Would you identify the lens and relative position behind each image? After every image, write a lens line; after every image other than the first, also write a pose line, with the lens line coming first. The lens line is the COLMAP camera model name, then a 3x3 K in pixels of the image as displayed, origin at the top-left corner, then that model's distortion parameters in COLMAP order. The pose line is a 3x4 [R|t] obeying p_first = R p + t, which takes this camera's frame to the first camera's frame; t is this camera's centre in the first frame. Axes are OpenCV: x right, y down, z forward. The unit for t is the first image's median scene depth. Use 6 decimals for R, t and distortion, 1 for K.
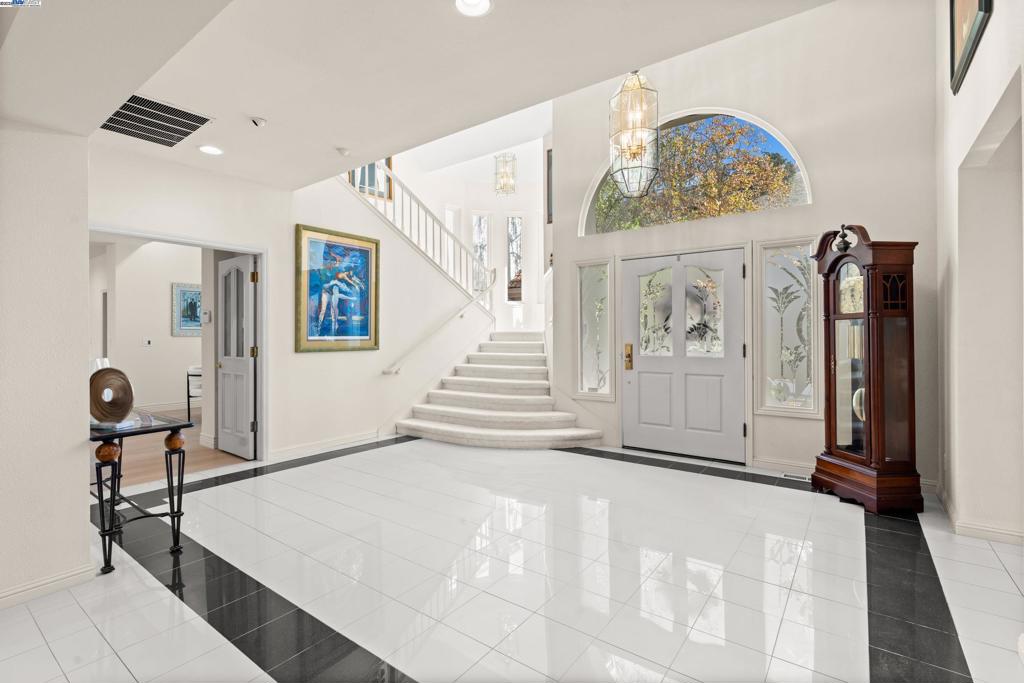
lens RADIAL K [[465.6, 0, 517.4], [0, 465.6, 337.4], [0, 0, 1]] dist [0.000375, 0.001103]
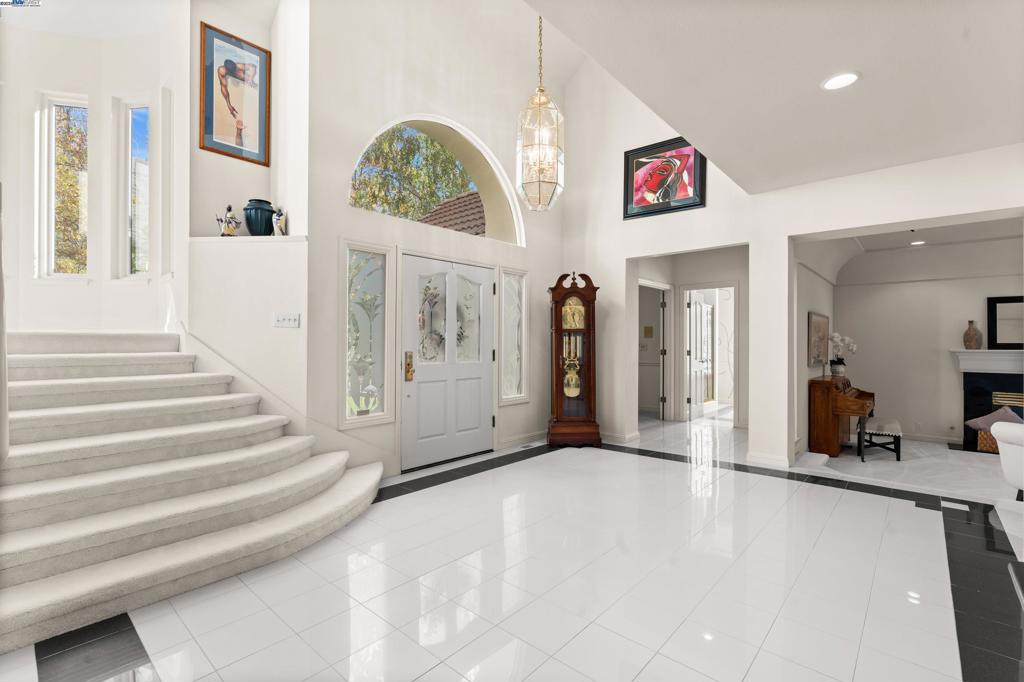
lens RADIAL K [[470.5, 0, 495.0], [0, 470.5, 340.2], [0, 0, 1]] dist [-0.000041, 0.000204]
pose [[0.122967, 0.005341, 0.992396, -0.564470], [0.001653, 0.999983, -0.005587, -0.002105], [-0.992409, 0.002327, 0.122956, 0.670812]]
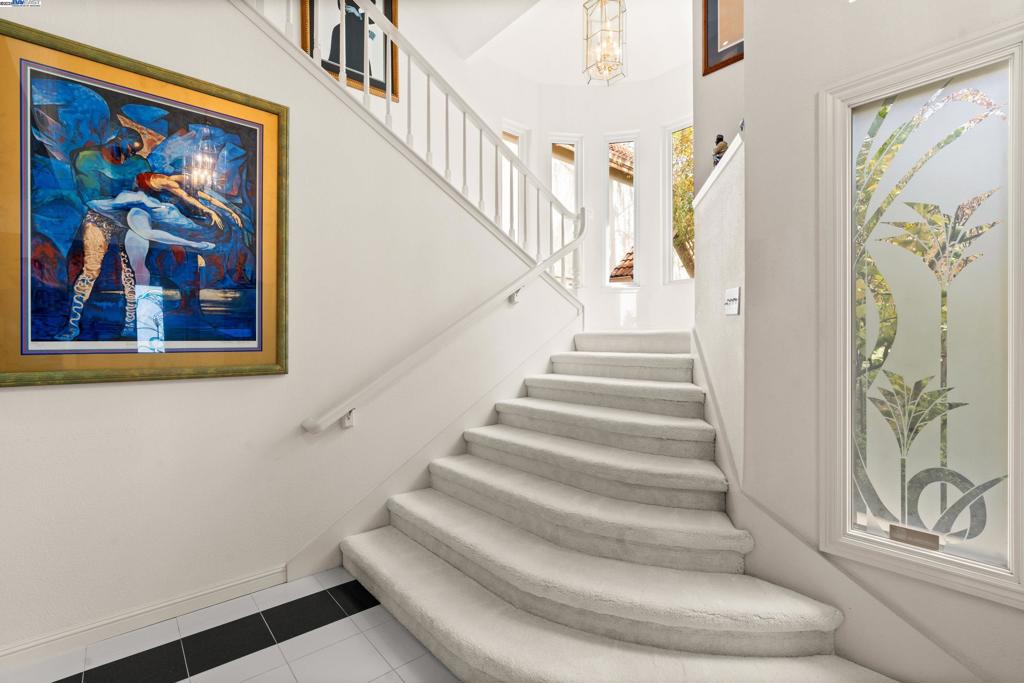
lens RADIAL K [[465.6, 0, 517.4], [0, 465.6, 337.4], [0, 0, 1]] dist [0.000375, 0.001103]
pose [[0.975184, 0.002178, -0.221383, -0.007456], [-0.003987, 0.999962, -0.007727, -0.003777], [0.221358, 0.008418, 0.975156, 0.657484]]
